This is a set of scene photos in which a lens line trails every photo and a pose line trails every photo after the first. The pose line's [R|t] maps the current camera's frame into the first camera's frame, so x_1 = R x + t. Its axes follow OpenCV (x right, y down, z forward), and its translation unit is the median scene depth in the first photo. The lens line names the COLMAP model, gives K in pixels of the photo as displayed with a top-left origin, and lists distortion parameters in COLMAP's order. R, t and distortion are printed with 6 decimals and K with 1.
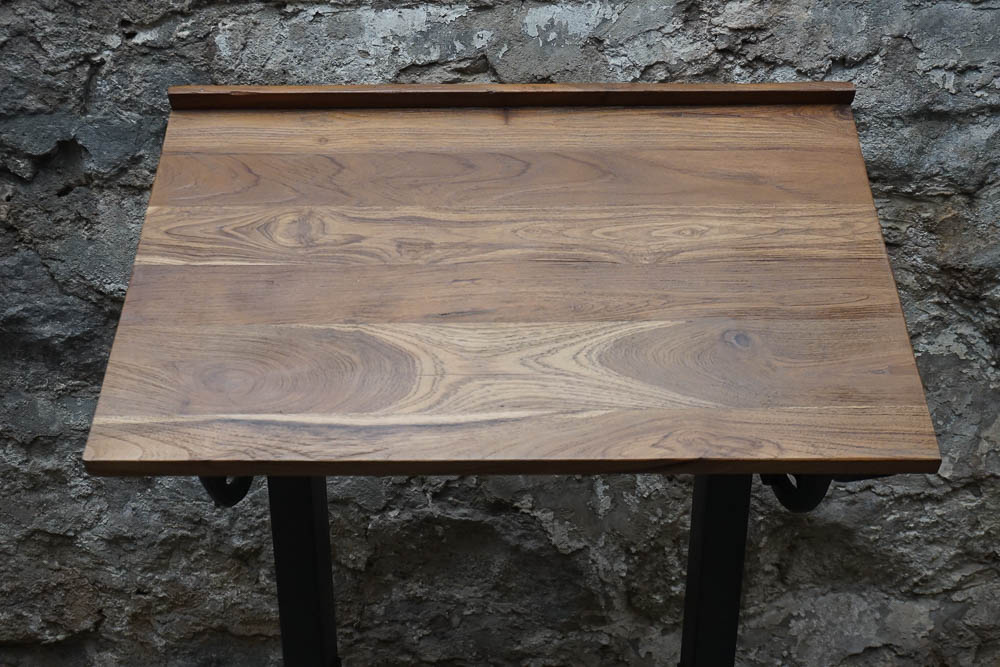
lens RADIAL K [[1325.1, 0, 493.1], [0, 1325.1, 345.7], [0, 0, 1]] dist [-0.001882, 0.000000]
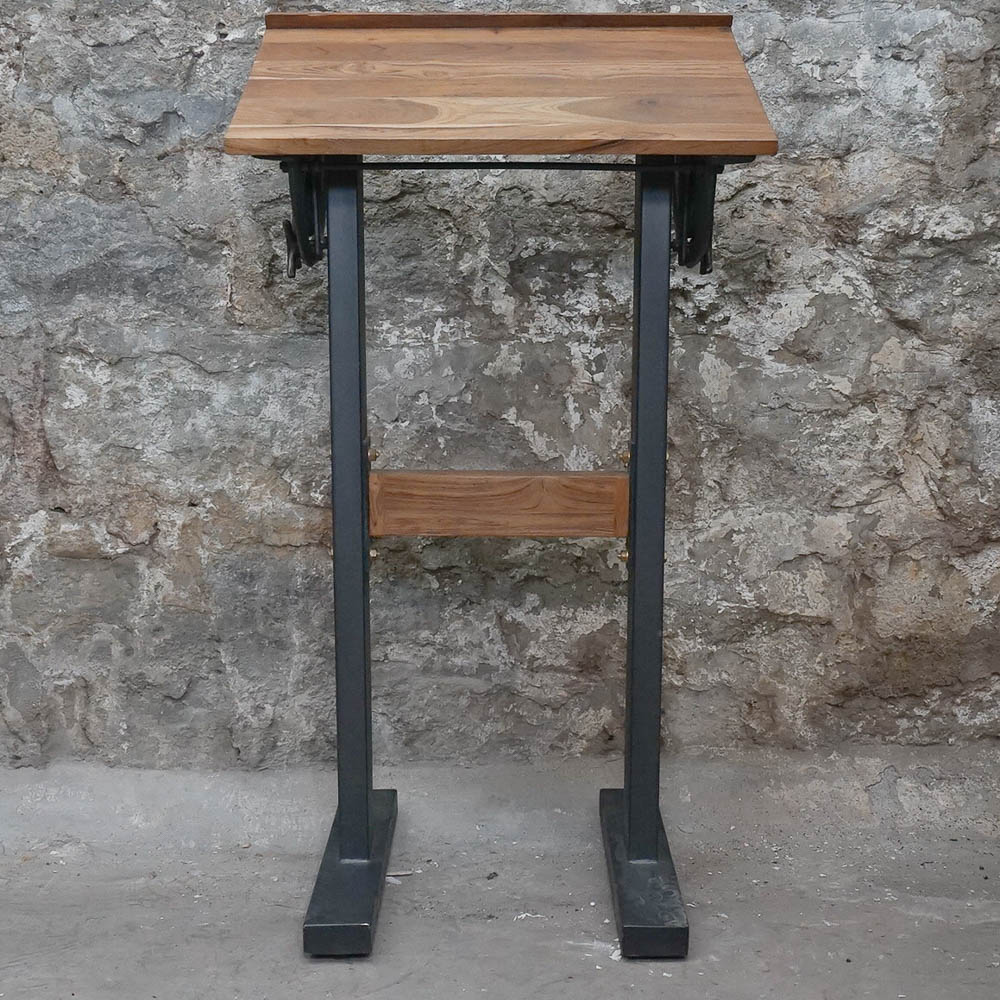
lens RADIAL K [[1550.0, 0, 500.2], [0, 1550.0, 470.9], [0, 0, 1]] dist [0.003588, 0.000000]
pose [[0.999846, 0.000588, 0.017520, -0.011153], [0.004294, 0.960763, -0.277336, 0.568128], [-0.016995, 0.277369, 0.960613, -0.378480]]
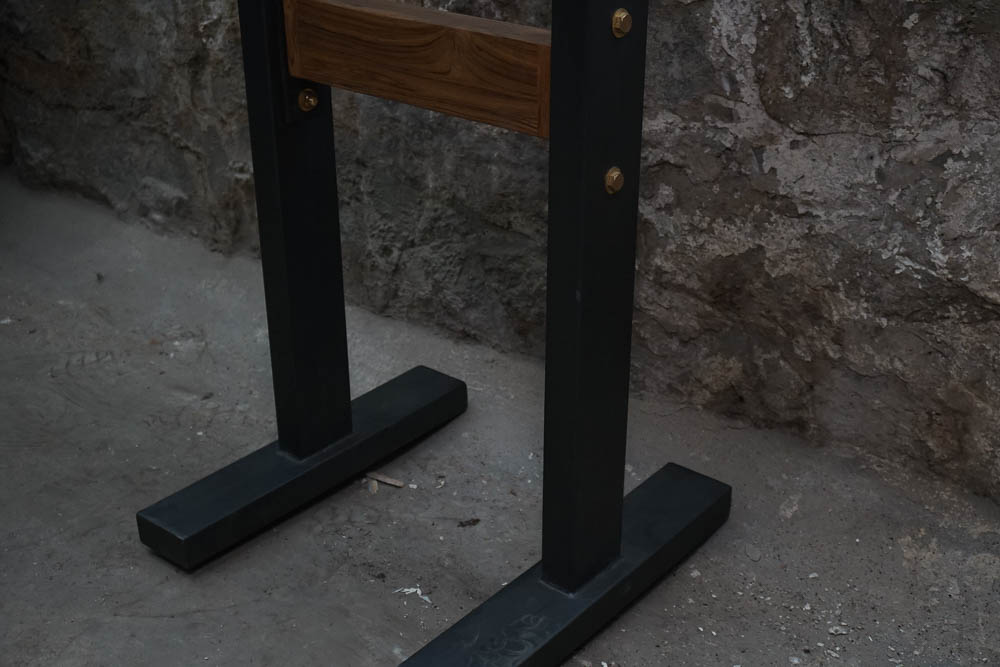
lens RADIAL K [[1310.2, 0, 490.7], [0, 1310.2, 354.8], [0, 0, 1]] dist [-0.007144, 0.000000]
pose [[0.770523, 0.277849, -0.573667, 0.508316], [-0.260831, 0.958634, 0.113968, 0.312809], [0.581602, 0.061815, 0.811121, 0.261957]]
